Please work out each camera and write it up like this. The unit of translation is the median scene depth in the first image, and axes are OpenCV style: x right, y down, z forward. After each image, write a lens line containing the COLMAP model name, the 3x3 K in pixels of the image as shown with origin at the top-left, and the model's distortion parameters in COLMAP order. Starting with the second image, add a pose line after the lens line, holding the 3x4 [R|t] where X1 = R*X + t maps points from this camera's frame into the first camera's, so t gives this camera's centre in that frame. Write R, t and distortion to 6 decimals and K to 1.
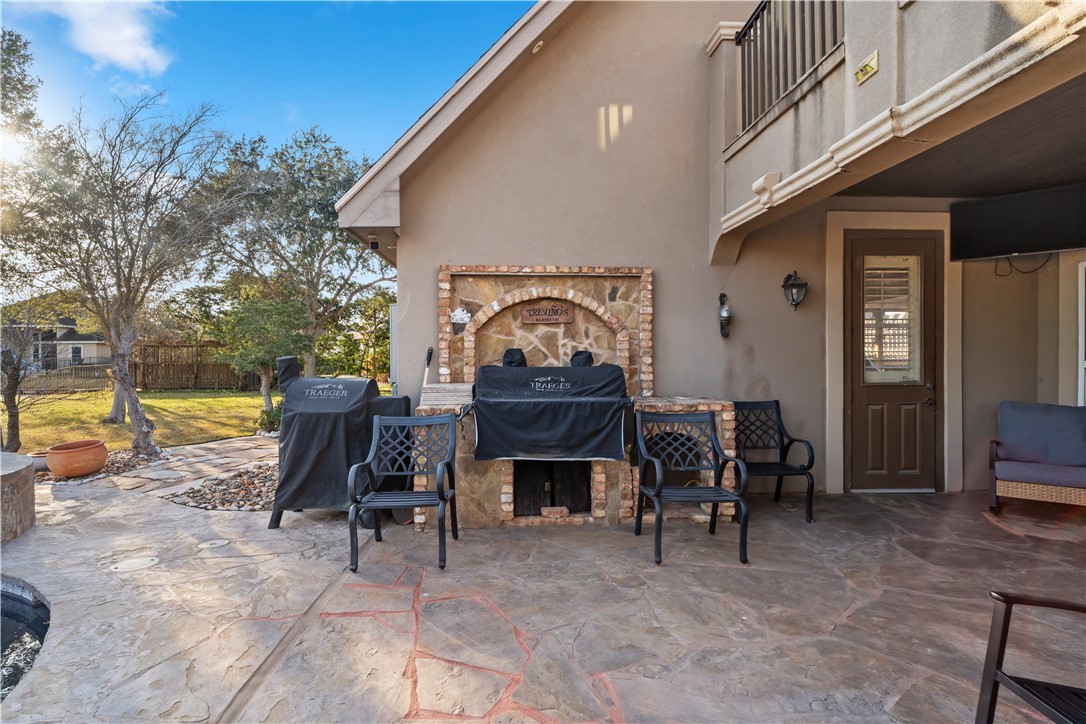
lens RADIAL K [[555.3, 0, 542.5], [0, 555.3, 359.8], [0, 0, 1]] dist [-0.002634, 0.000871]
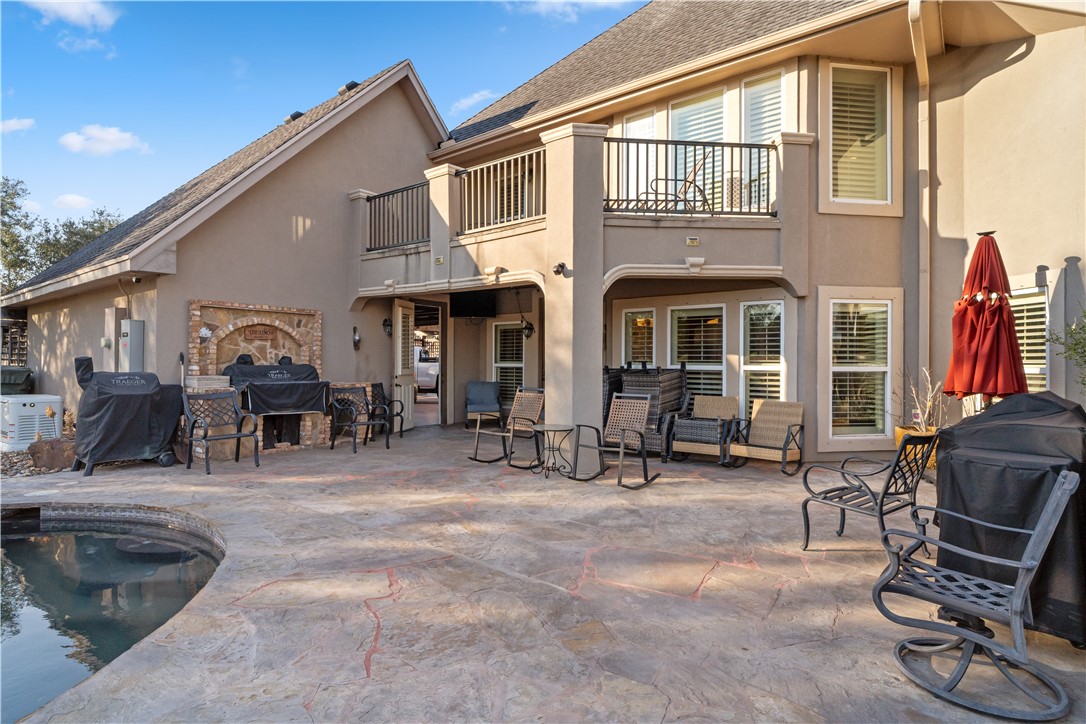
lens RADIAL K [[555.3, 0, 542.5], [0, 555.3, 359.8], [0, 0, 1]] dist [-0.002634, 0.000871]
pose [[0.656165, 0.011532, 0.754529, -0.703463], [-0.003750, 0.999921, -0.012021, 0.012854], [-0.754608, 0.005059, 0.656156, -0.738516]]
